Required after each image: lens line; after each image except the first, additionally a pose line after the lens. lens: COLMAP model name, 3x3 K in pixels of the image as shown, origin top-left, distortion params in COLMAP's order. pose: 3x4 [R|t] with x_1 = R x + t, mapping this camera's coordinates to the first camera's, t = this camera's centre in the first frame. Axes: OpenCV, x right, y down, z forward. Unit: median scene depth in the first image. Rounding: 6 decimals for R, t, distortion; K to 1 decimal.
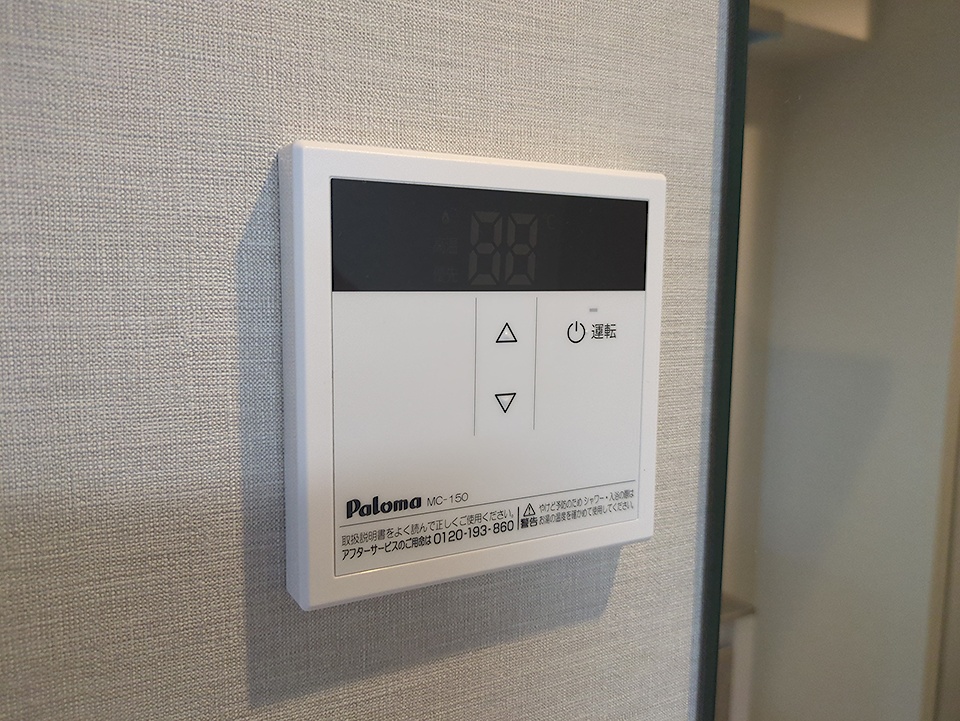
lens RADIAL K [[724.9, 0, 480.0], [0, 724.9, 360.5], [0, 0, 1]] dist [0.000294, -0.000483]
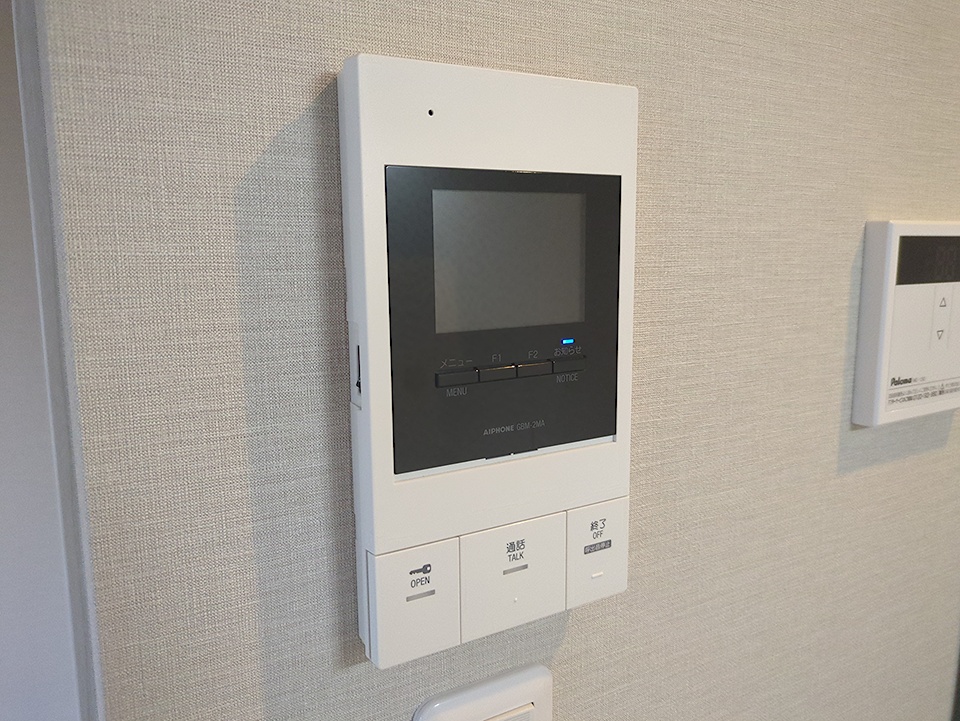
lens RADIAL K [[708.8, 0, 480.0], [0, 708.8, 360.5], [0, 0, 1]] dist [0.029589, 0.001277]
pose [[0.998481, -0.019514, 0.051529, -1.489839], [0.017421, 0.999017, 0.040755, 0.024467], [-0.052274, -0.039796, 0.997840, -1.086706]]
